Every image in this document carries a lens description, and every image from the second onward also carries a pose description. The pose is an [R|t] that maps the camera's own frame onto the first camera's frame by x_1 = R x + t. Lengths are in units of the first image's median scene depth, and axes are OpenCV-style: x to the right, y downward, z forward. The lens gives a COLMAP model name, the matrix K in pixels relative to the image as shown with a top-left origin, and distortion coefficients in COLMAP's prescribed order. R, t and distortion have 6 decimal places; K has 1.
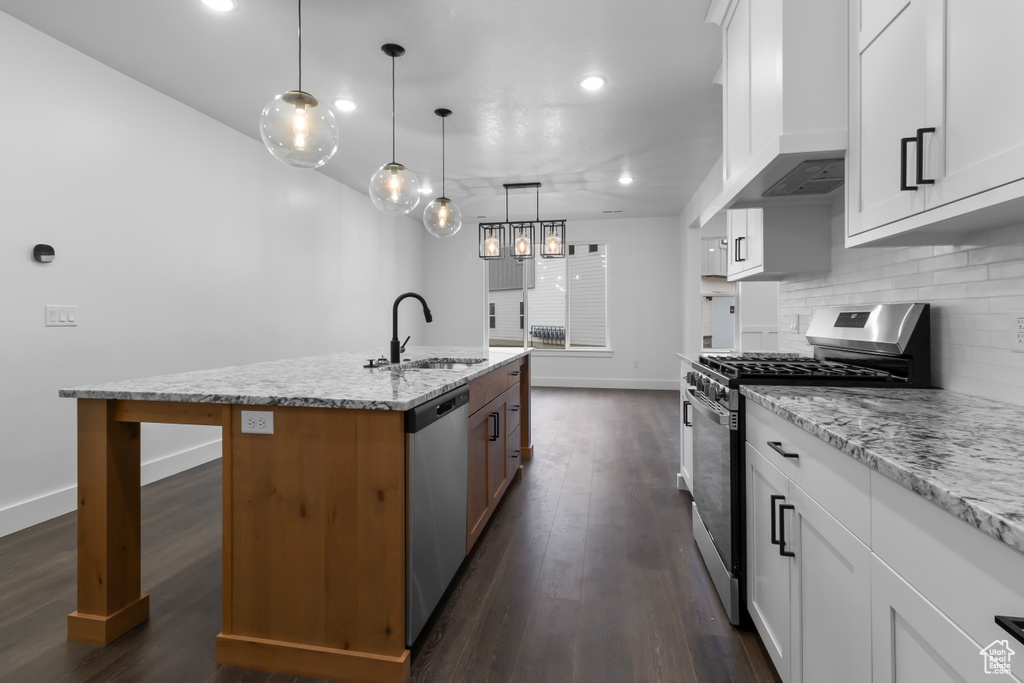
lens RADIAL K [[482.6, 0, 509.5], [0, 482.6, 319.9], [0, 0, 1]] dist [0.011596, -0.000255]
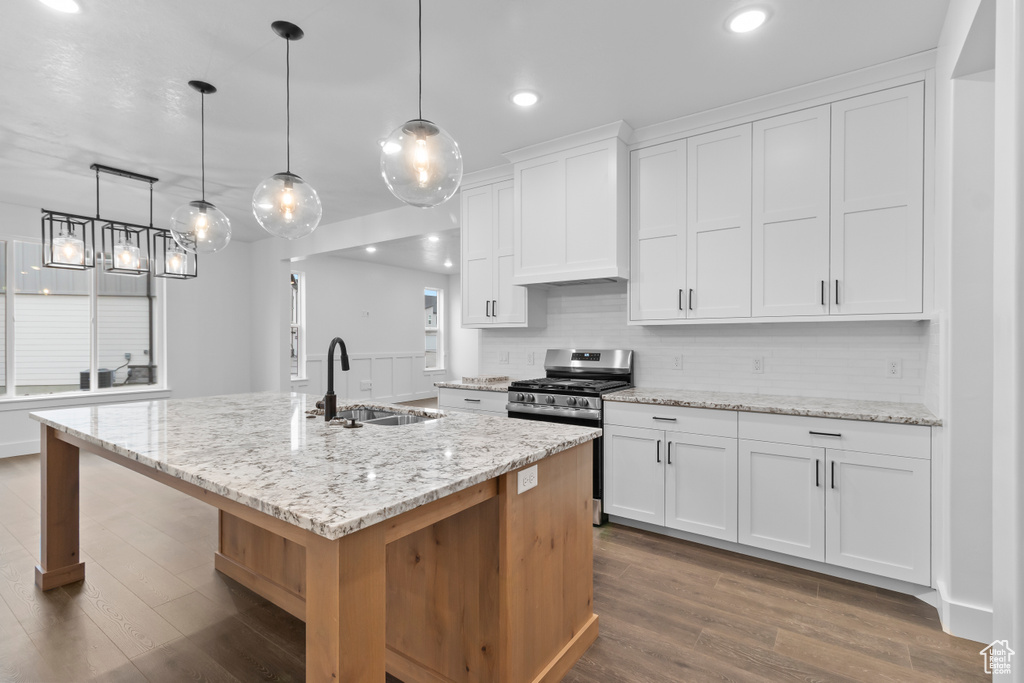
lens RADIAL K [[482.6, 0, 506.0], [0, 482.6, 342.2], [0, 0, 1]] dist [0.011596, -0.000255]
pose [[0.402831, -0.006739, 0.915250, -1.414565], [0.004938, 0.999974, 0.005189, -0.082501], [-0.915261, 0.002429, 0.402854, 0.597474]]
